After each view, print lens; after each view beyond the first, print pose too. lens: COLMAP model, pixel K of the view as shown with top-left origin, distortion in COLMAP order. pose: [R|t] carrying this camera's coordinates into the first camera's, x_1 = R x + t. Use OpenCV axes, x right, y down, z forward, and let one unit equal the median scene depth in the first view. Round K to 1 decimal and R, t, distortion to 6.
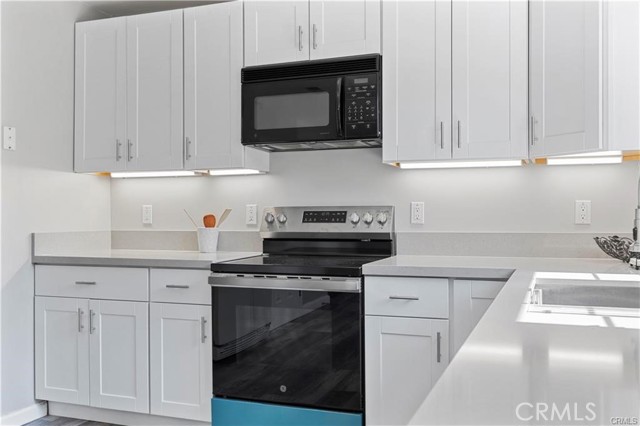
lens RADIAL K [[605.9, 0, 326.7], [0, 605.9, 210.9], [0, 0, 1]] dist [0.025851, 0.000000]
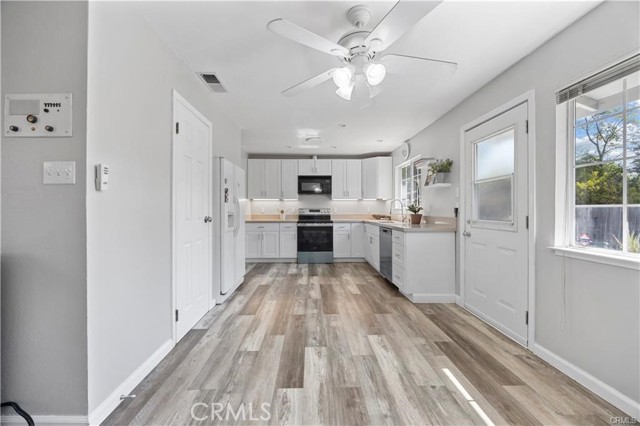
lens RADIAL K [[245.1, 0, 321.7], [0, 245.1, 211.4], [0, 0, 1]] dist [-0.010030, 0.001842]
pose [[0.908455, 0.003368, 0.417968, -0.719842], [-0.003313, 0.999994, -0.000856, 0.016161], [-0.417969, -0.000607, 0.908461, -0.630380]]
